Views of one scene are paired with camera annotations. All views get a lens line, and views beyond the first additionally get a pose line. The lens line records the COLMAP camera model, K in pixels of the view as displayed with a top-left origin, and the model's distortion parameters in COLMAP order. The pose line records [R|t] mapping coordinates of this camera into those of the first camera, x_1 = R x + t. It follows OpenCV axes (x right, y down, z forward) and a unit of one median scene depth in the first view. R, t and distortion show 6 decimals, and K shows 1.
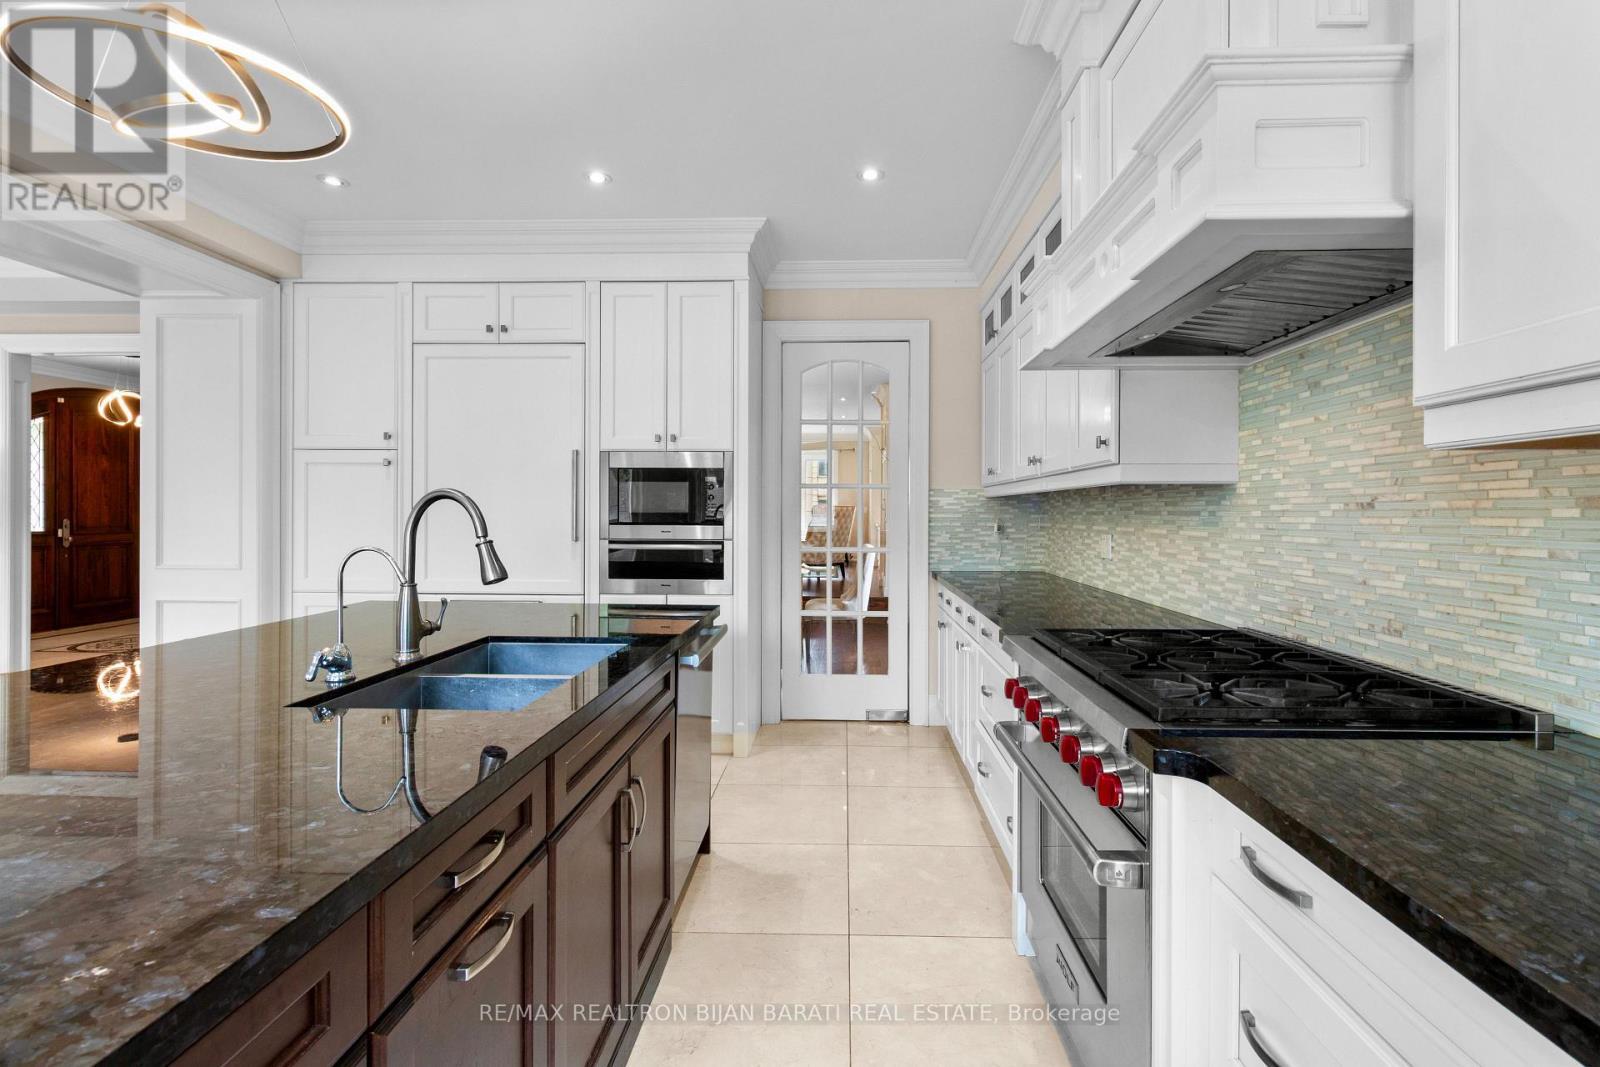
lens RADIAL K [[743.3, 0, 814.8], [0, 743.3, 517.1], [0, 0, 1]] dist [0.009666, -0.001469]
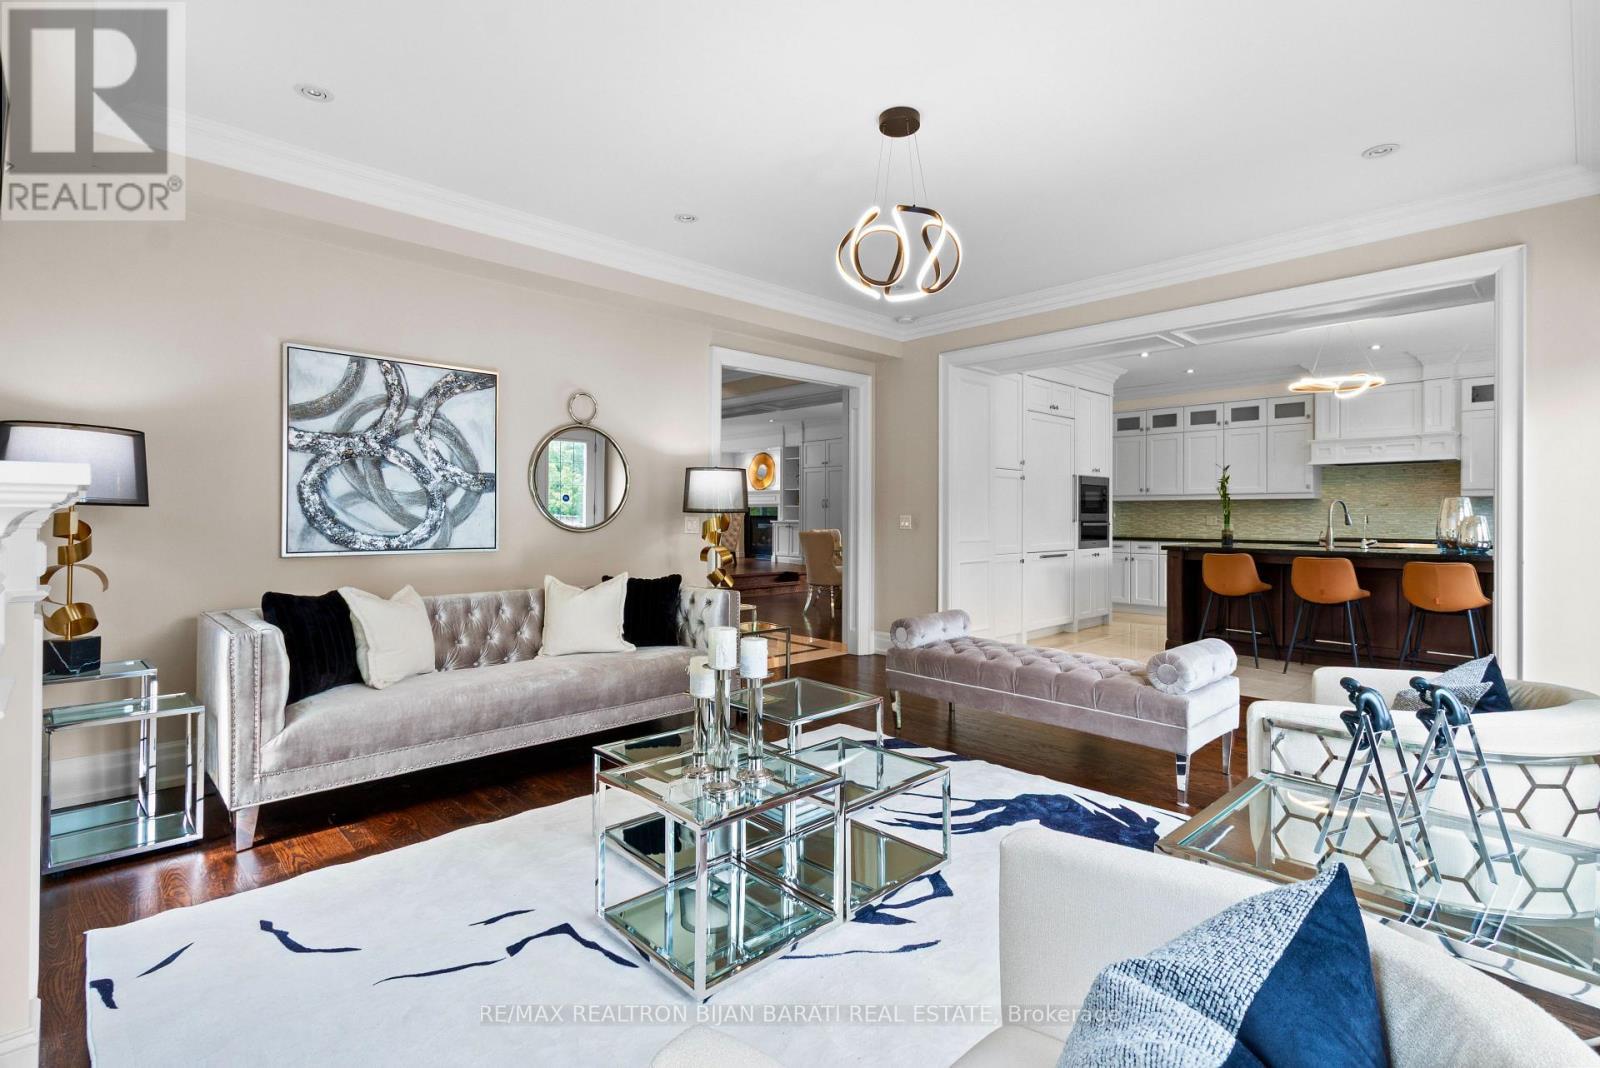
lens RADIAL K [[743.3, 0, 813.6], [0, 743.3, 518.5], [0, 0, 1]] dist [0.009666, -0.001469]
pose [[0.690256, -0.007174, 0.723530, -3.407170], [0.004895, 0.999974, 0.005245, 0.016197], [-0.723549, -0.000079, 0.690273, 0.255576]]
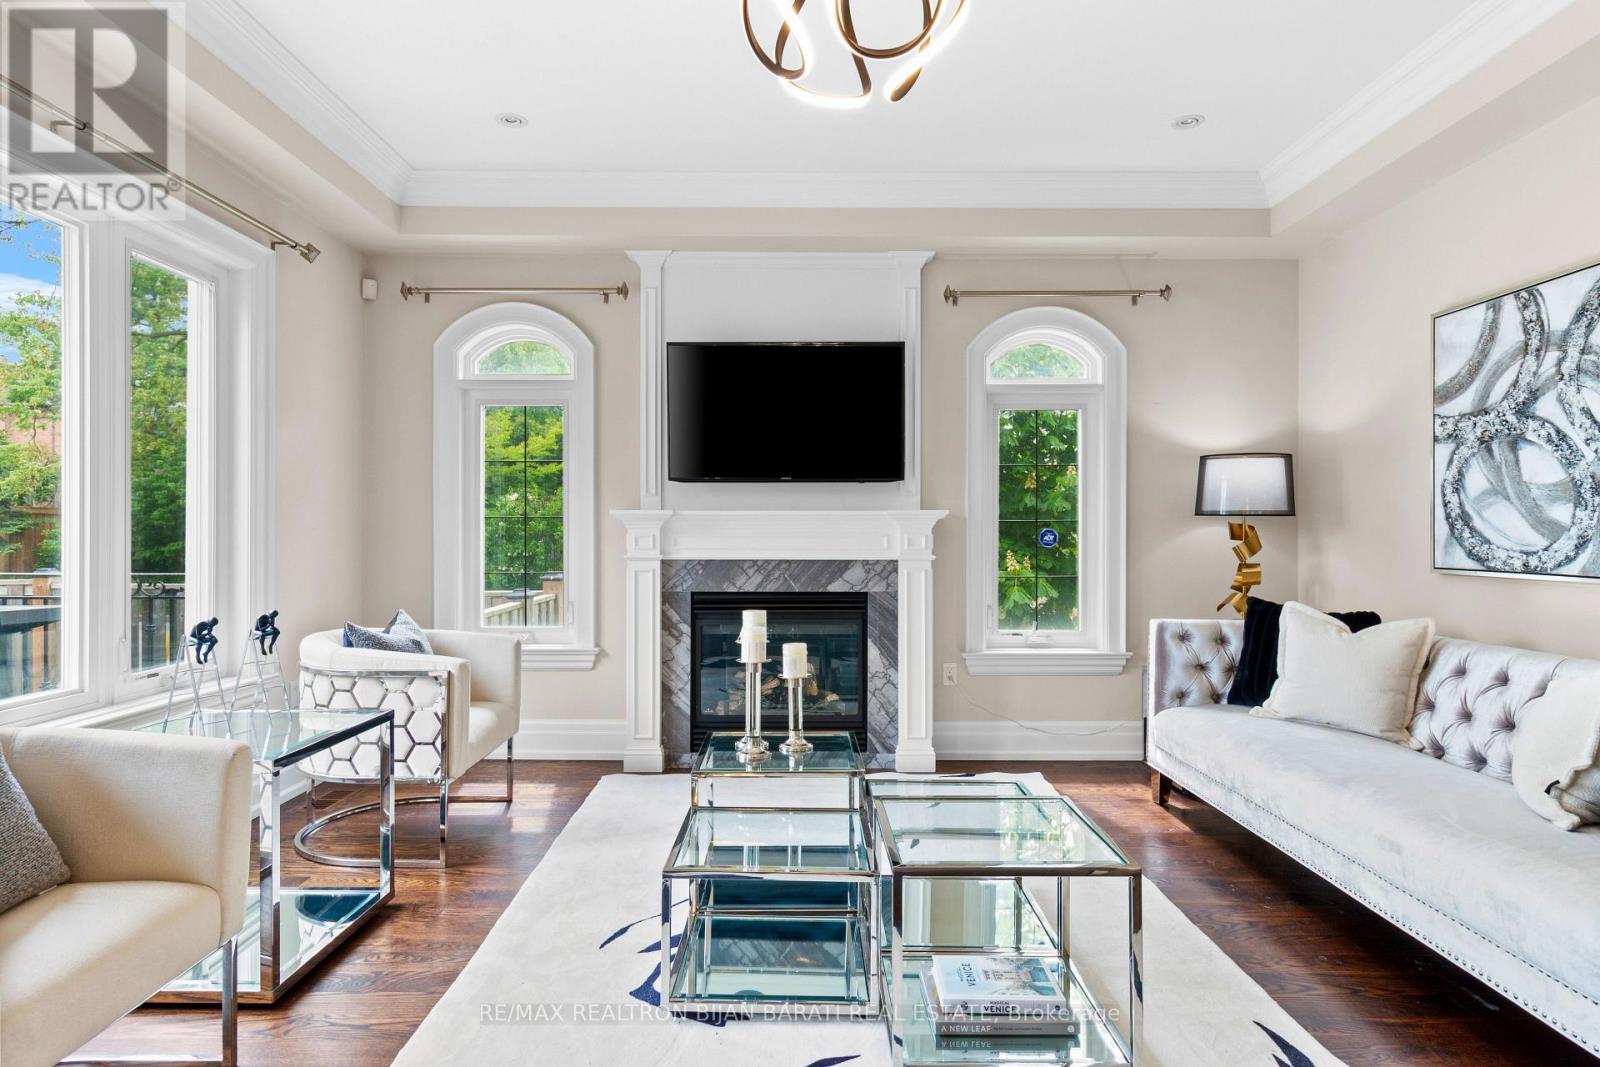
lens RADIAL K [[882.7, 0, 796.6], [0, 882.7, 530.6], [0, 0, 1]] dist [0.003434, 0.001637]
pose [[0.036237, -0.007681, -0.999314, -1.743809], [-0.008231, 0.999934, -0.007985, 0.044736], [0.999309, 0.008515, 0.036171, 0.902104]]
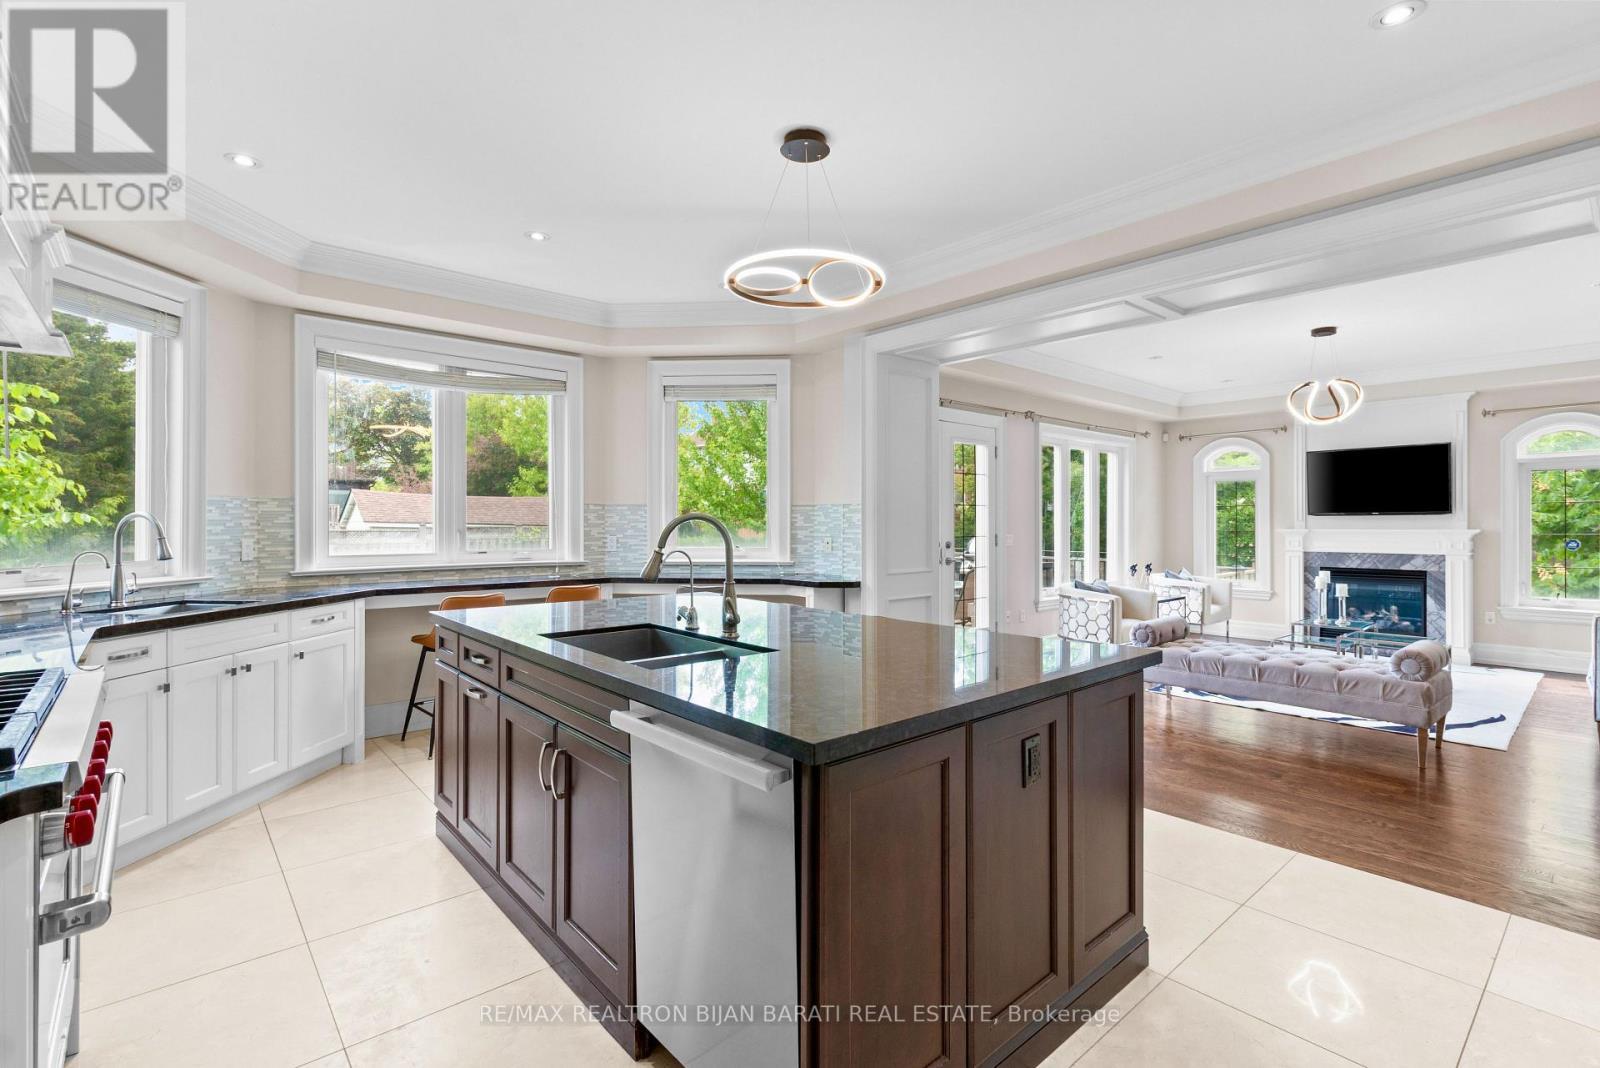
lens RADIAL K [[743.3, 0, 810.4], [0, 743.3, 522.5], [0, 0, 1]] dist [0.009666, -0.001469]
pose [[-0.719220, -0.006126, -0.694755, 0.217126], [-0.008807, 0.999961, 0.000299, -0.015392], [0.694726, 0.006334, -0.719246, 1.517607]]
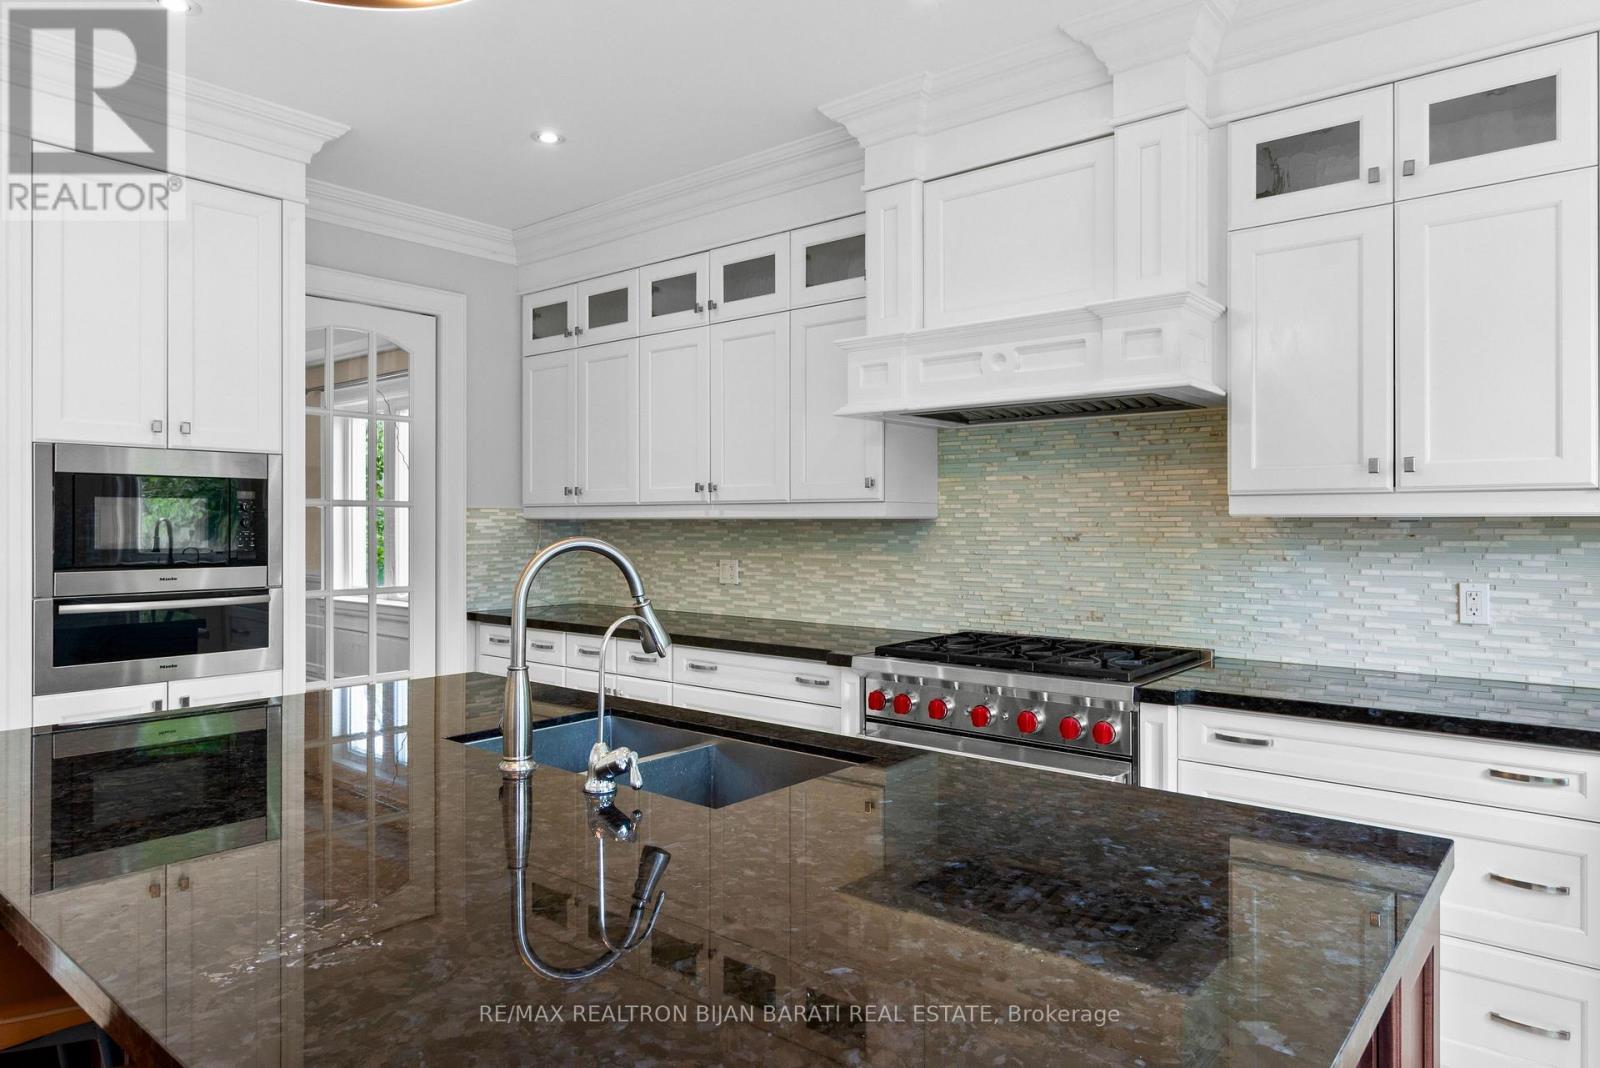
lens RADIAL K [[997.0, 0, 793.5], [0, 997.0, 524.5], [0, 0, 1]] dist [0.003230, 0.000842]
pose [[0.610321, -0.007245, 0.792121, -0.847310], [0.007924, 0.999964, 0.003040, -0.038181], [-0.792115, 0.004422, 0.610356, 0.138073]]
